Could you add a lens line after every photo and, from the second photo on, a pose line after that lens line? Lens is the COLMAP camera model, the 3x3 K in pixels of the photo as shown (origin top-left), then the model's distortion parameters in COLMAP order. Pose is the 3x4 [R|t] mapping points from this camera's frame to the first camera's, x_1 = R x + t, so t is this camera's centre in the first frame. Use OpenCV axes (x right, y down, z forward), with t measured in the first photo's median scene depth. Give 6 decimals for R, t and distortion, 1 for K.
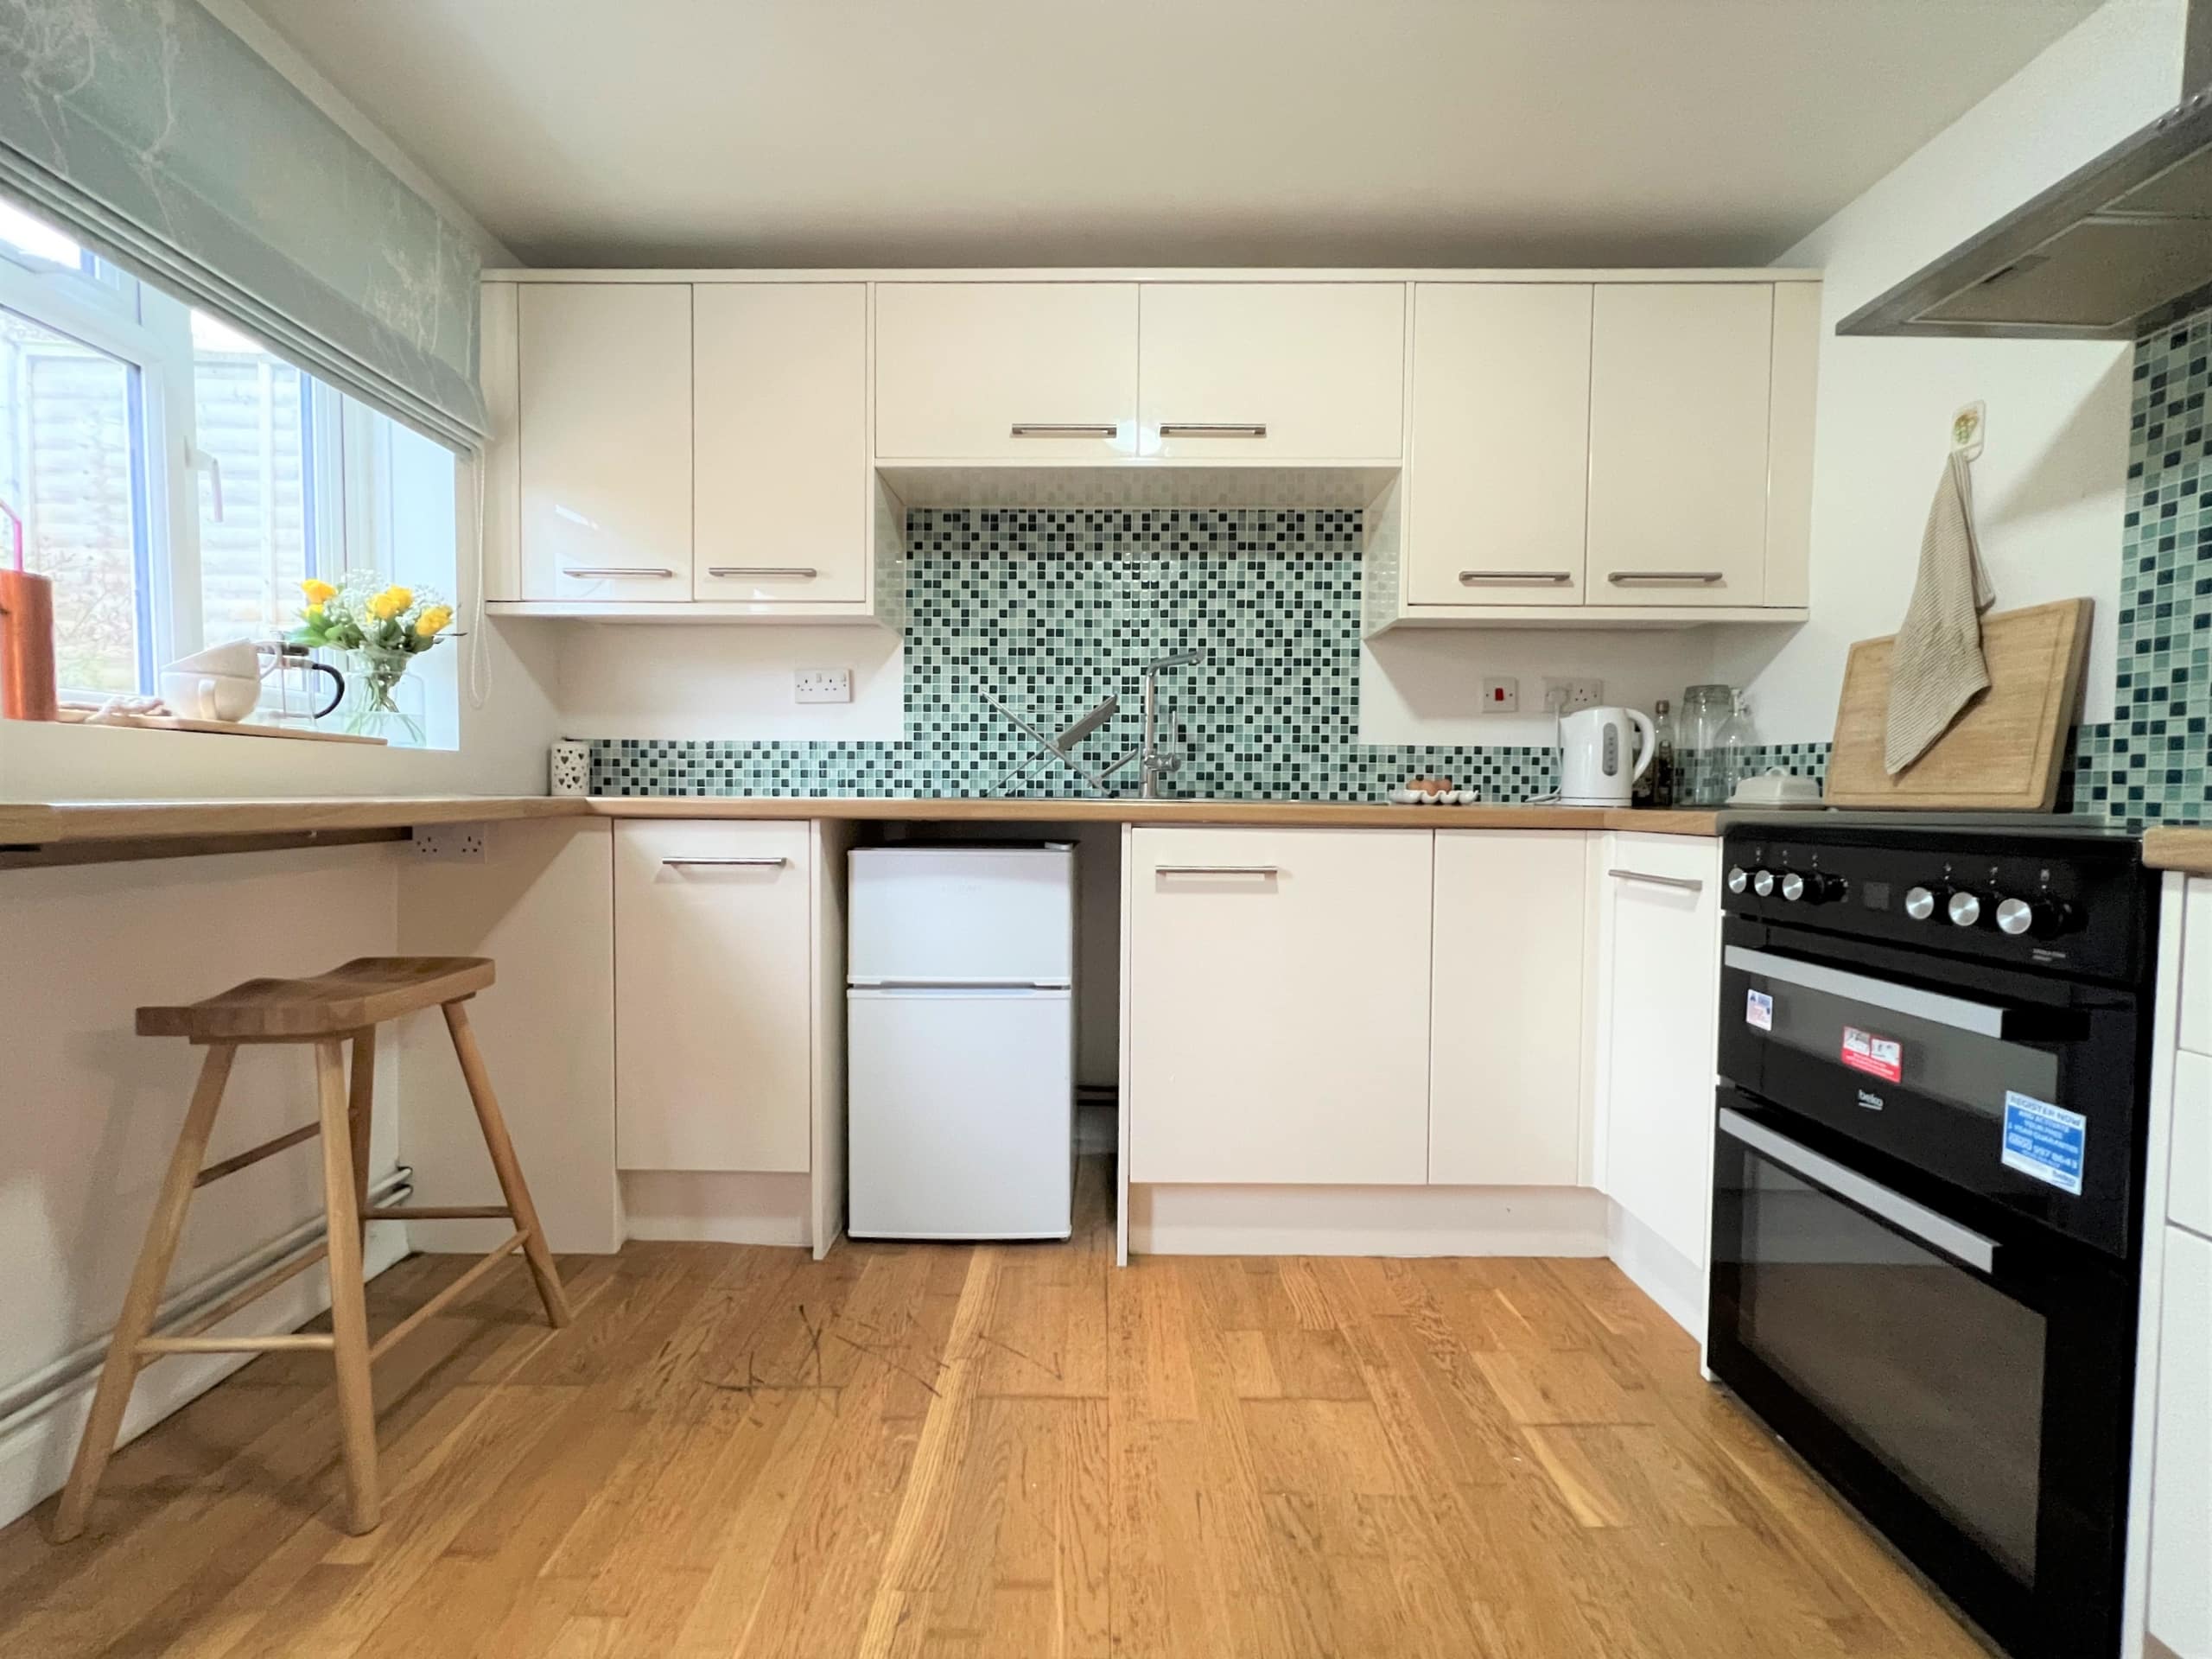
lens RADIAL K [[917.8, 0, 1100.3], [0, 917.8, 824.1], [0, 0, 1]] dist [-0.000042, 0.000062]
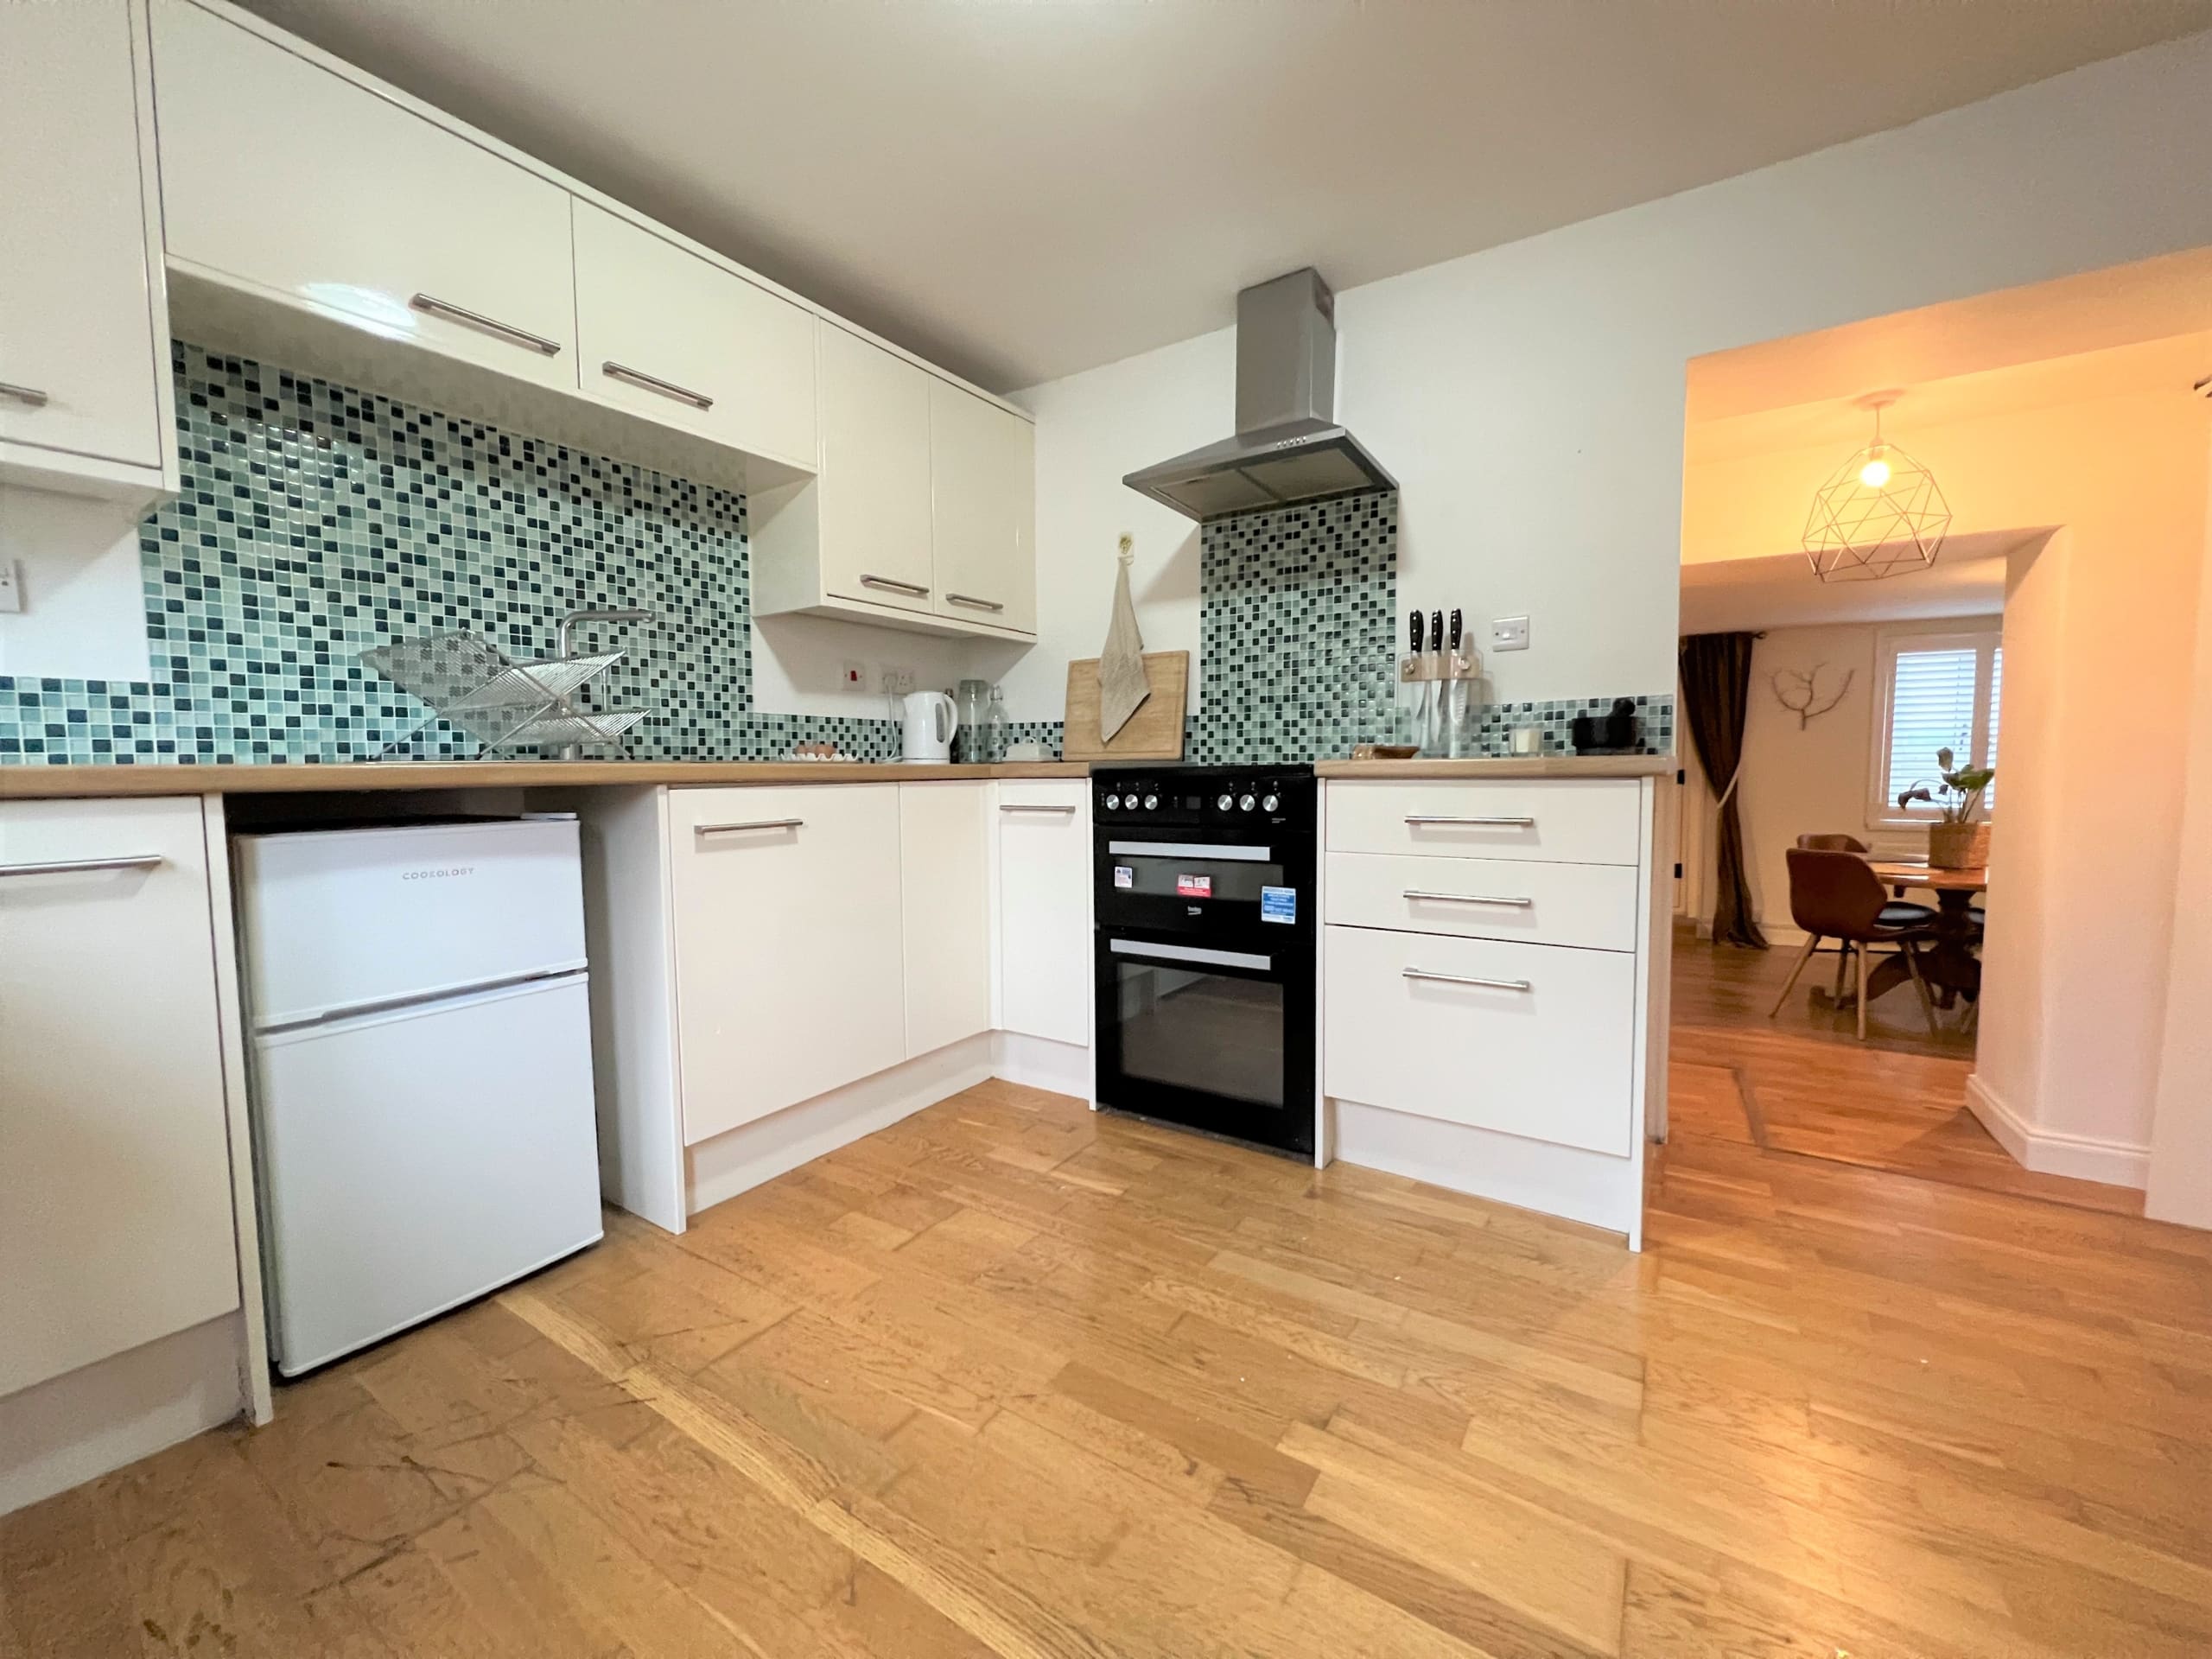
lens RADIAL K [[879.7, 0, 1099.2], [0, 879.7, 823.2], [0, 0, 1]] dist [0.000504, -0.000066]
pose [[0.552801, -0.068224, 0.830516, -0.375575], [0.043820, 0.997644, 0.052786, 0.008028], [-0.832160, 0.007213, 0.554488, 0.075036]]
